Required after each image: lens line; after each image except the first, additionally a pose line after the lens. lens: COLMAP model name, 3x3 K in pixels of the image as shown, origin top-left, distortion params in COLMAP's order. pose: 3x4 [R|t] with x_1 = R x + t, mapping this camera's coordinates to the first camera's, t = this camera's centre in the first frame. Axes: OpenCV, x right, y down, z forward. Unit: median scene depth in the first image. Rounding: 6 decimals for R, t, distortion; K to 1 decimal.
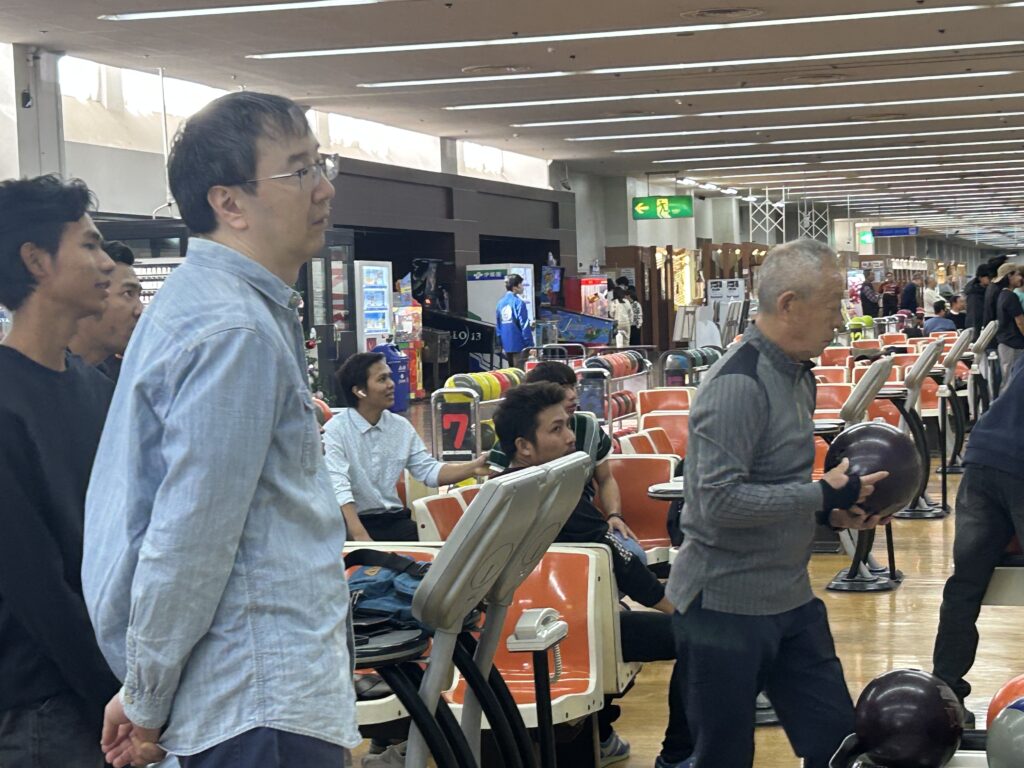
lens RADIAL K [[2148.5, 0, 512.0], [0, 2148.5, 384.0], [0, 0, 1]] dist [0.210866, -0.417420]
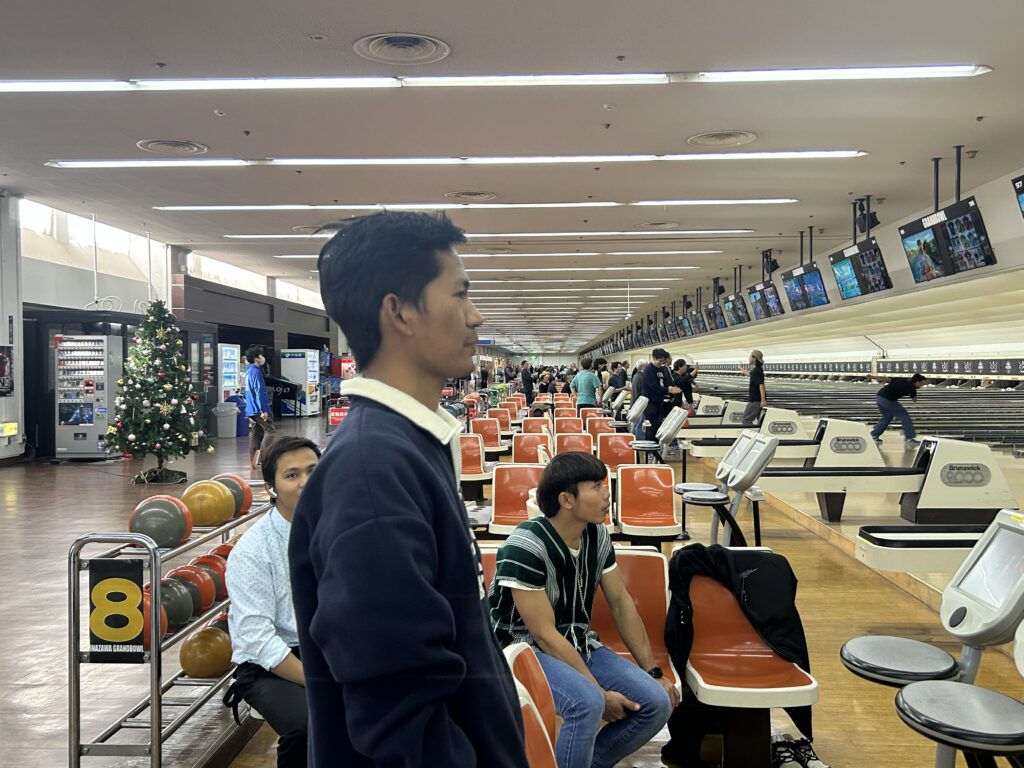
lens RADIAL K [[944.3, 0, 508.3], [0, 944.3, 380.9], [0, 0, 1]] dist [0.073236, -0.153215]
pose [[0.970245, 0.025604, 0.240770, -0.032481], [-0.018329, 0.999307, -0.032411, -0.009433], [-0.241433, 0.027033, 0.970041, 0.248177]]
